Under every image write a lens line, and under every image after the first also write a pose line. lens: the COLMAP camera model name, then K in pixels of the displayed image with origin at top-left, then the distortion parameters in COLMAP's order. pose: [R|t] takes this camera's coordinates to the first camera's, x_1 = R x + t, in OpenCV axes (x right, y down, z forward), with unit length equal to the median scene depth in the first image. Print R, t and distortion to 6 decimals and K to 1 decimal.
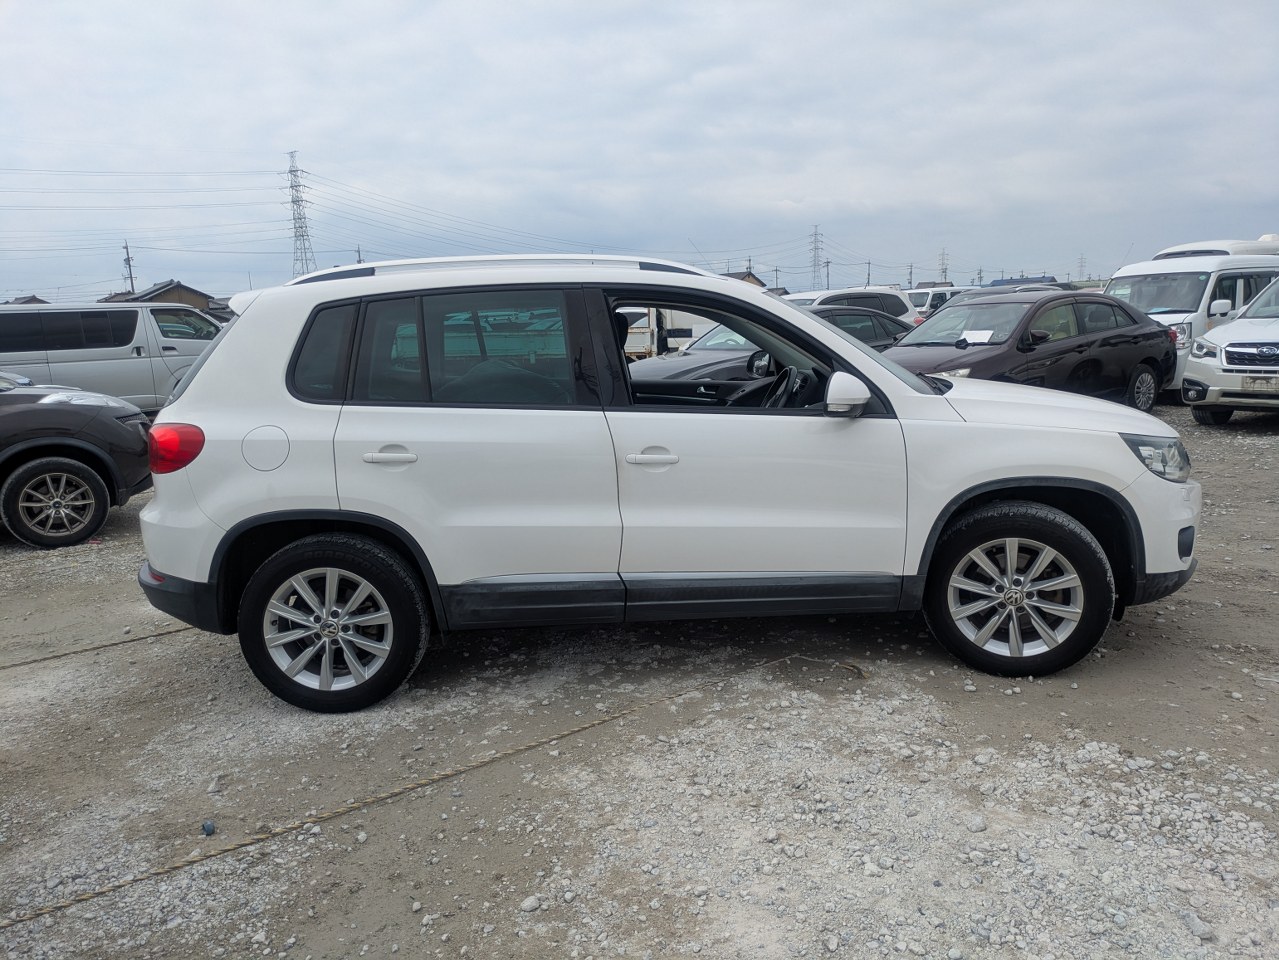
lens RADIAL K [[972.3, 0, 639.5], [0, 972.3, 534.1], [0, 0, 1]] dist [0.010647, 0.001409]
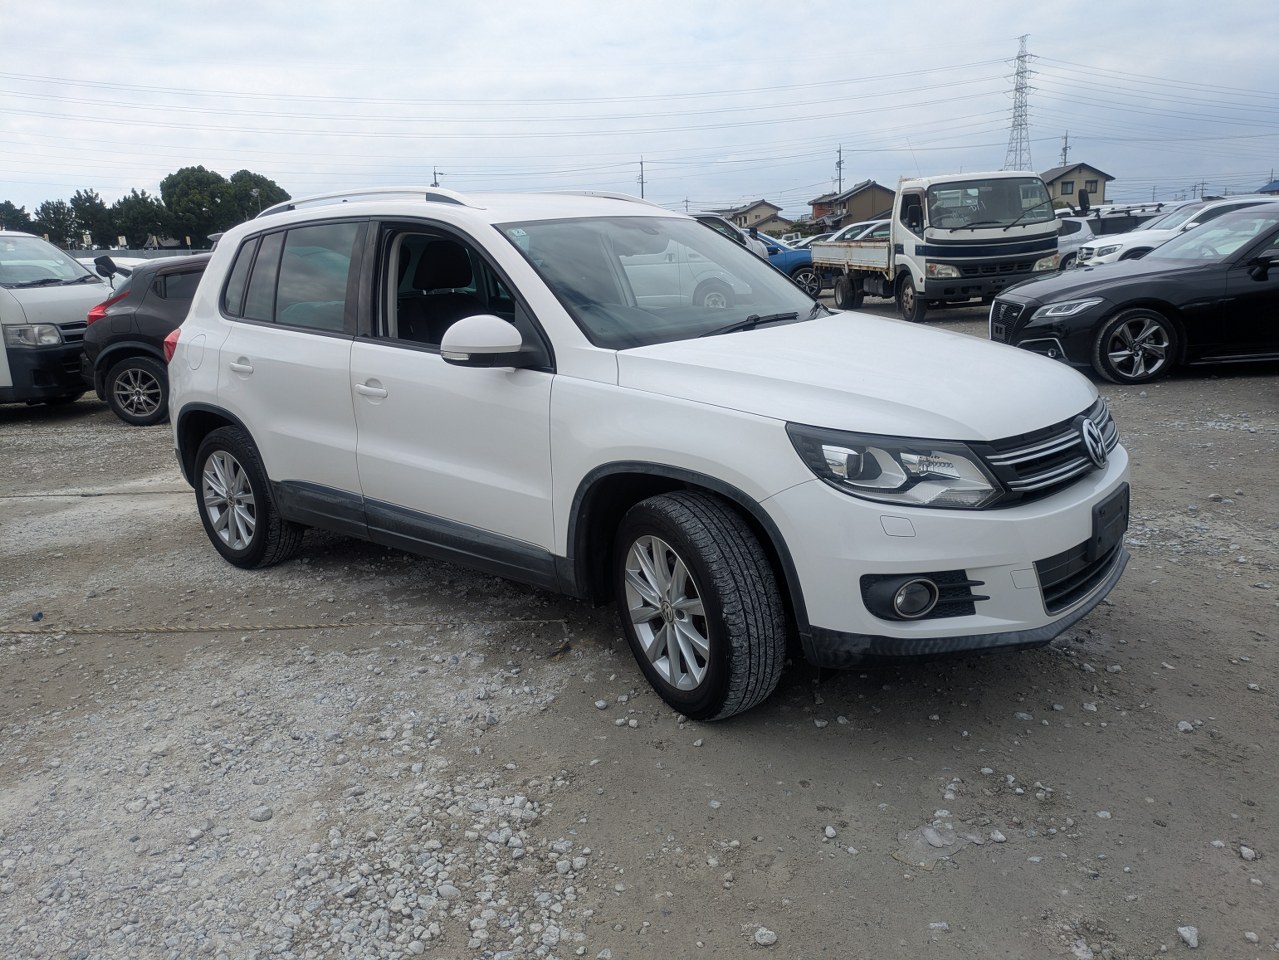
lens RADIAL K [[958.7, 0, 636.8], [0, 958.7, 495.9], [0, 0, 1]] dist [0.049136, -0.048932]
pose [[0.741556, 0.171055, -0.648718, 0.858133], [-0.125817, 0.985252, 0.115971, -0.115833], [0.658988, -0.004379, 0.752141, 0.397914]]
